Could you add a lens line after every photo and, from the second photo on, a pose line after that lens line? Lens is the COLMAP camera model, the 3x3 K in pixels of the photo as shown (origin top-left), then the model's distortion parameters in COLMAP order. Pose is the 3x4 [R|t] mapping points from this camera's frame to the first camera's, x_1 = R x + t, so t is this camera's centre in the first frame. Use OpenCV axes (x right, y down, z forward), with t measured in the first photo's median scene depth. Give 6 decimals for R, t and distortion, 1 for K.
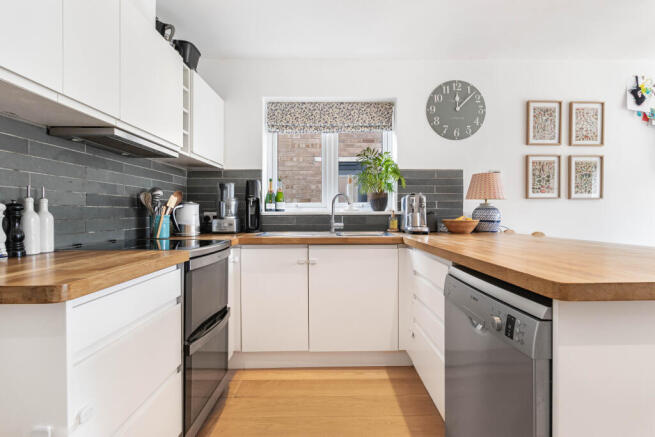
lens RADIAL K [[329.1, 0, 327.5], [0, 329.1, 218.5], [0, 0, 1]] dist [0.022471, 0.000257]
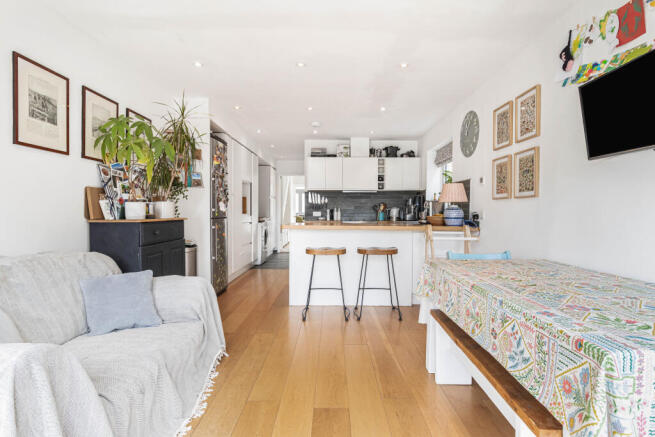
lens RADIAL K [[329.1, 0, 327.5], [0, 329.1, 218.5], [0, 0, 1]] dist [0.022471, 0.000257]
pose [[-0.070183, 0.022890, -0.997271, 1.722266], [-0.019575, 0.999513, 0.024319, -0.013218], [0.997342, 0.021228, -0.069701, 0.525735]]
